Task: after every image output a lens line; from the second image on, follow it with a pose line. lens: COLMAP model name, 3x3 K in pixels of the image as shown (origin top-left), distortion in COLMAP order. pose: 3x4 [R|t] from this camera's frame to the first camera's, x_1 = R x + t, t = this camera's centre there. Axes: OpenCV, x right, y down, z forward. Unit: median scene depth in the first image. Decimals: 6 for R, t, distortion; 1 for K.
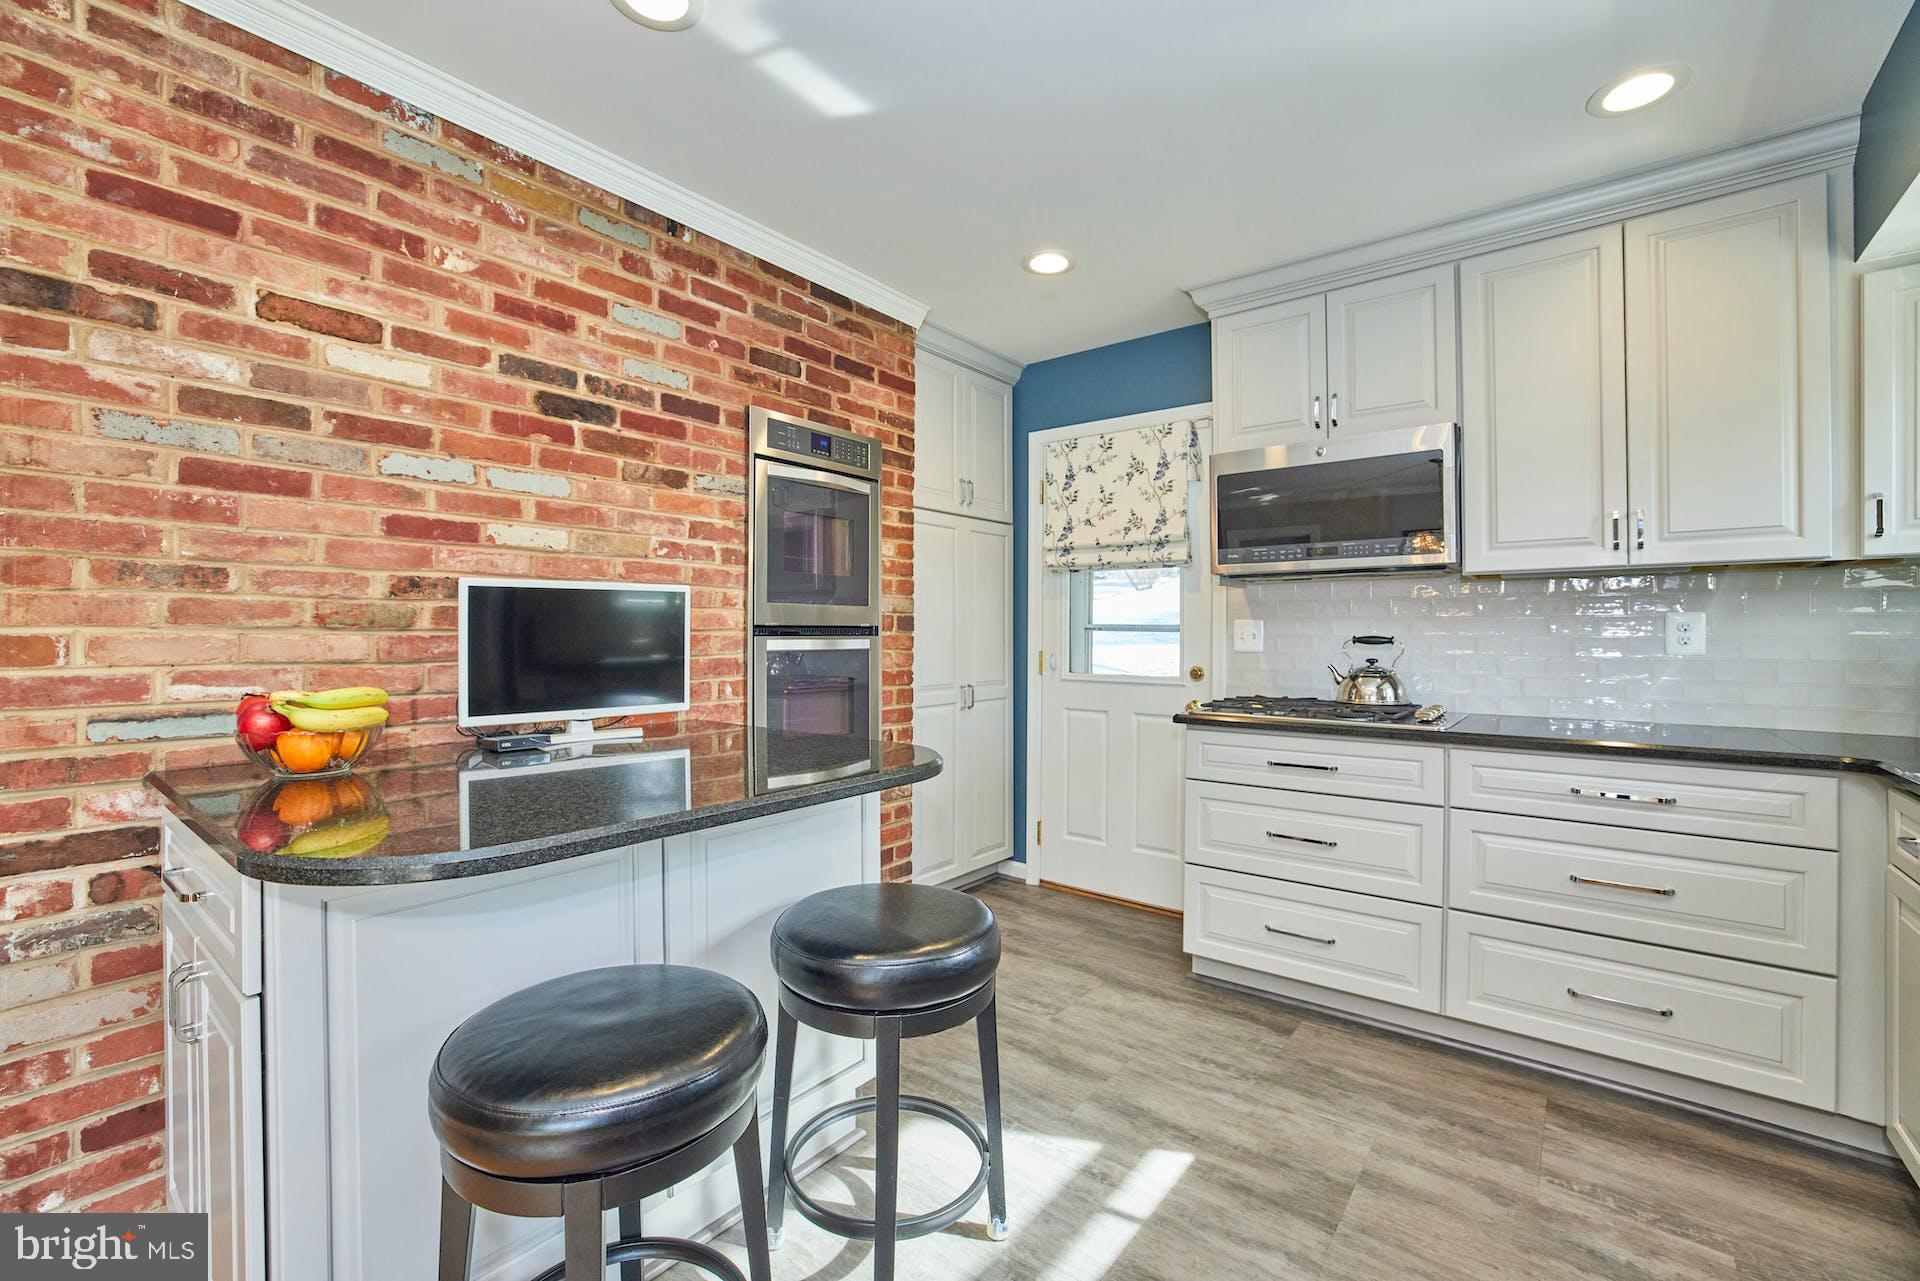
lens RADIAL K [[828.4, 0, 954.9], [0, 828.4, 629.5], [0, 0, 1]] dist [-0.024636, 0.007034]
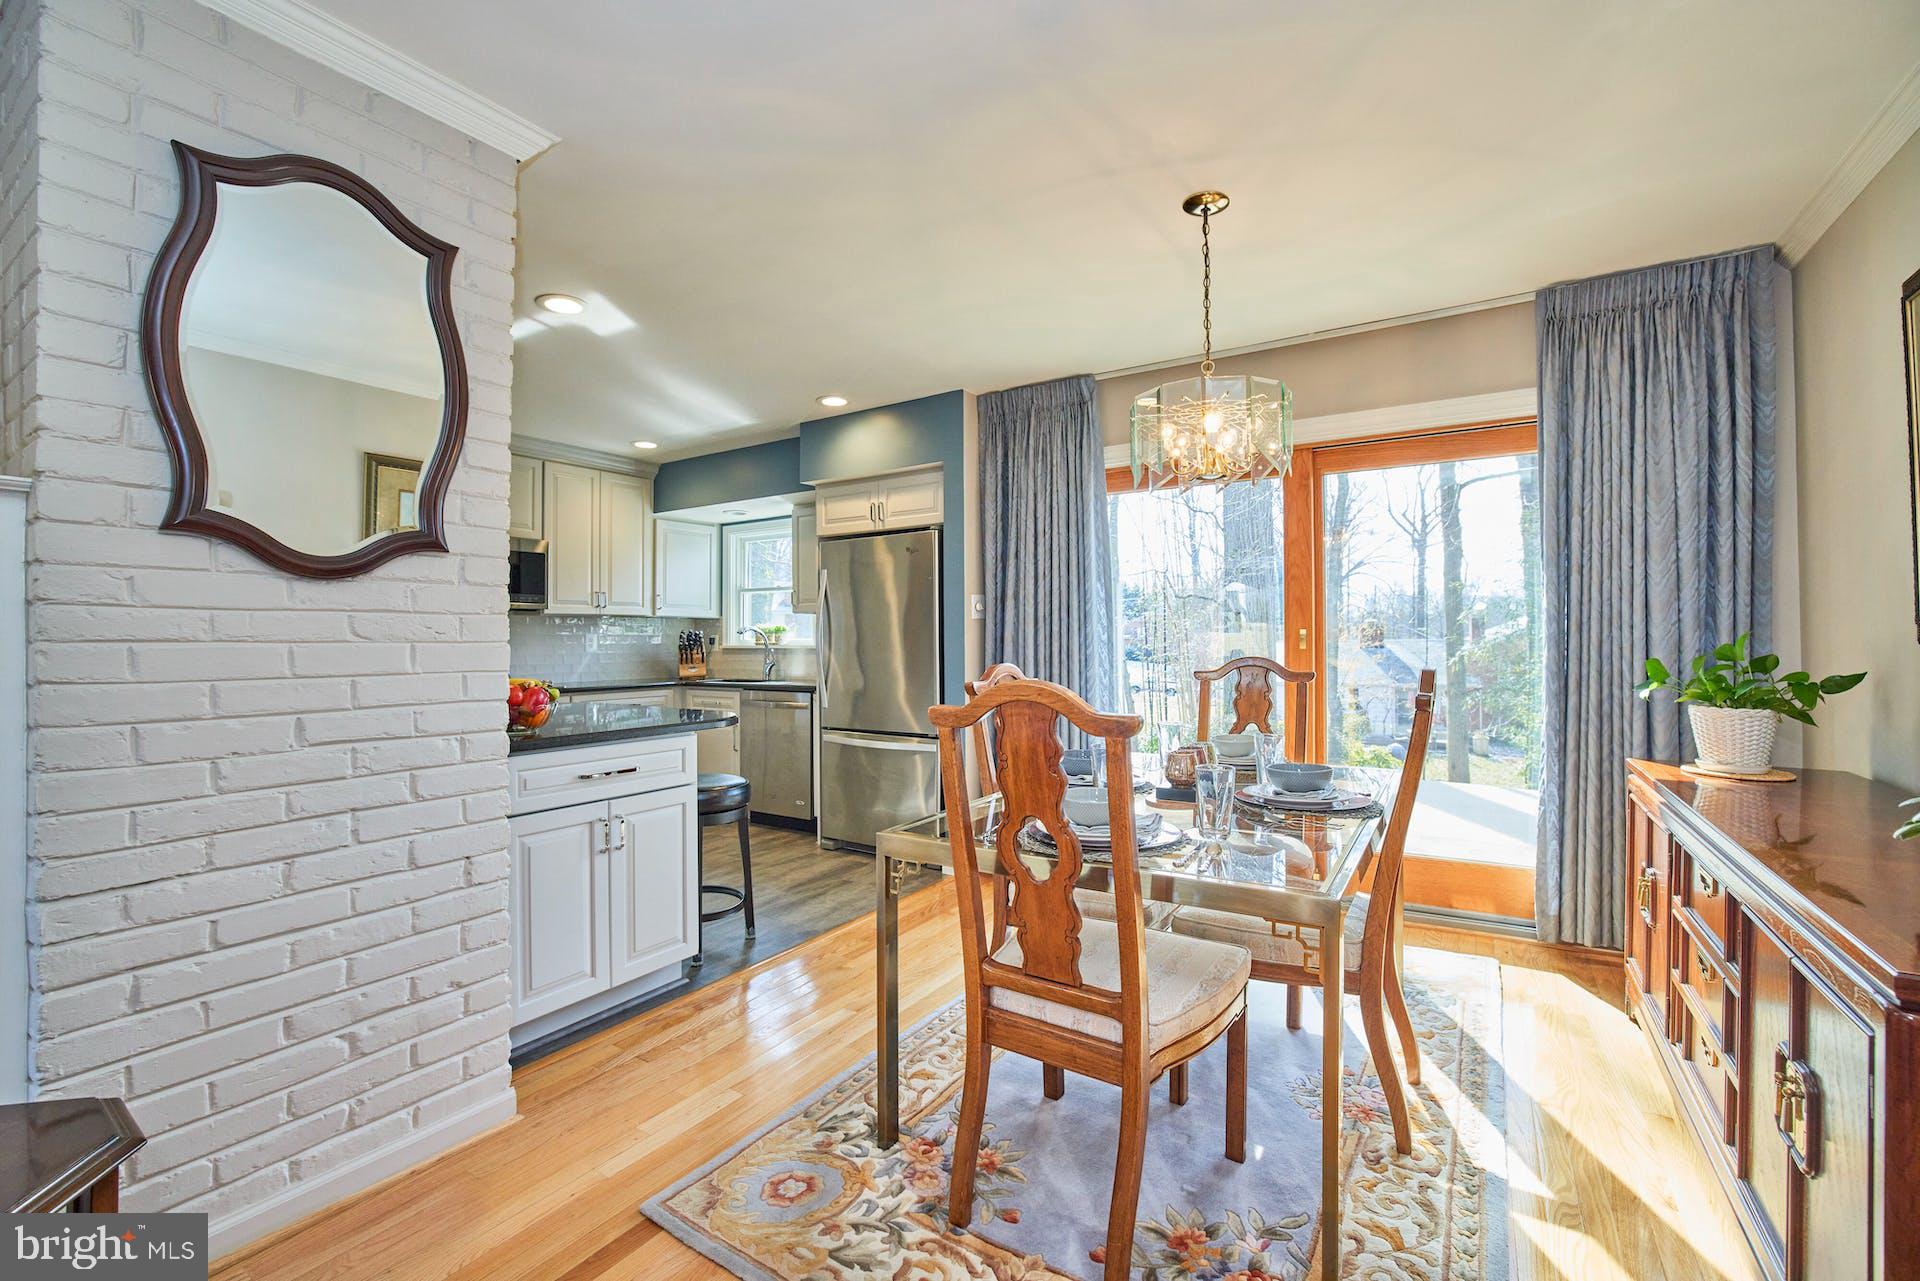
lens RADIAL K [[828.4, 0, 945.8], [0, 828.4, 645.0], [0, 0, 1]] dist [-0.024636, 0.007034]
pose [[-0.107770, -0.009525, 0.994130, -1.500771], [0.003204, 0.999946, 0.009928, -0.007189], [-0.994171, 0.004255, -0.107733, 0.214214]]
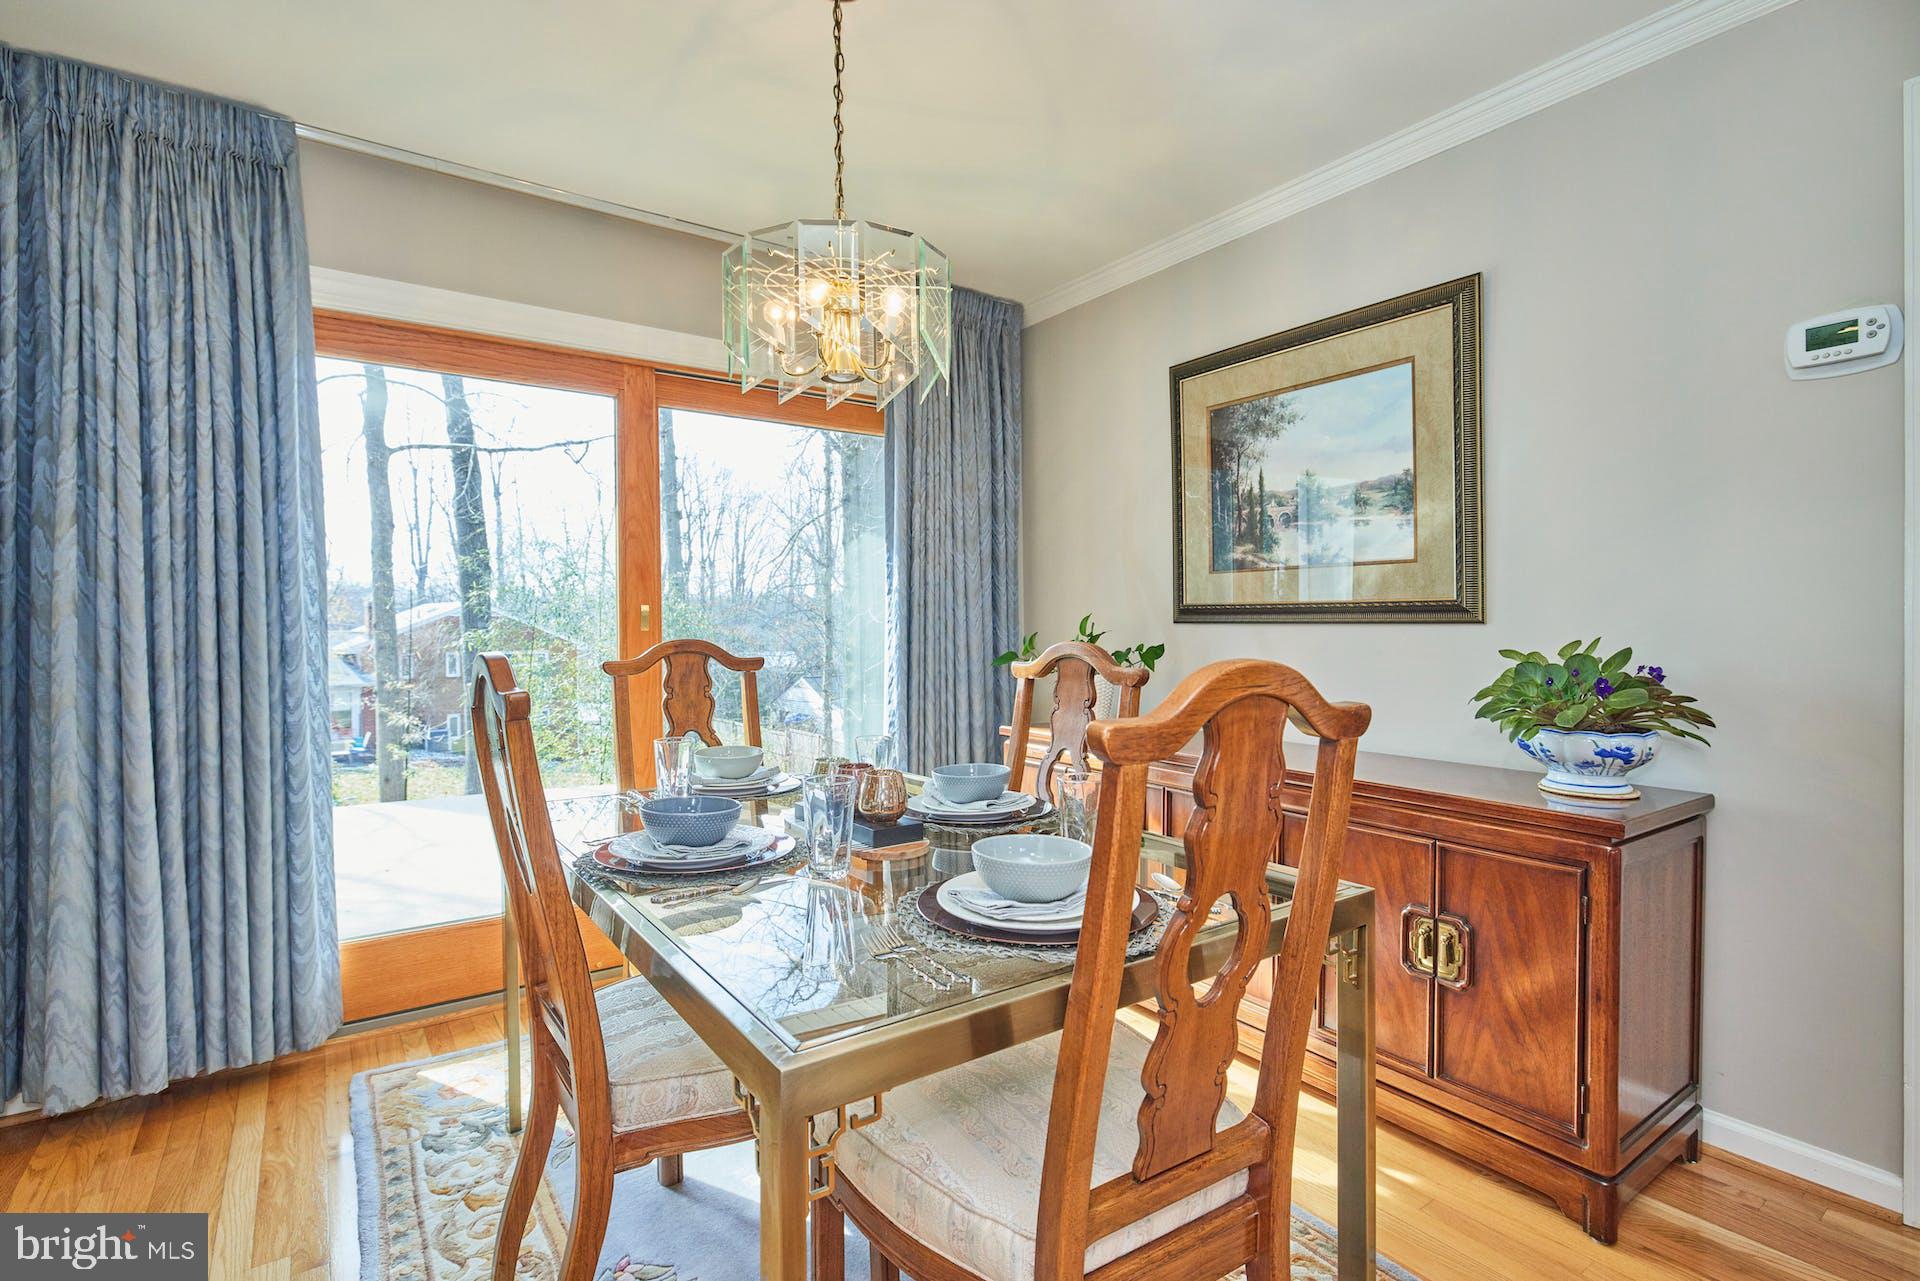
lens RADIAL K [[931.0, 0, 961.0], [0, 931.0, 643.1], [0, 0, 1]] dist [0.002631, 0.000007]
pose [[-0.962915, -0.005895, 0.269740, -0.879187], [-0.002072, 0.999893, 0.014455, 0.013787], [-0.269797, 0.013359, -0.962825, 0.513177]]
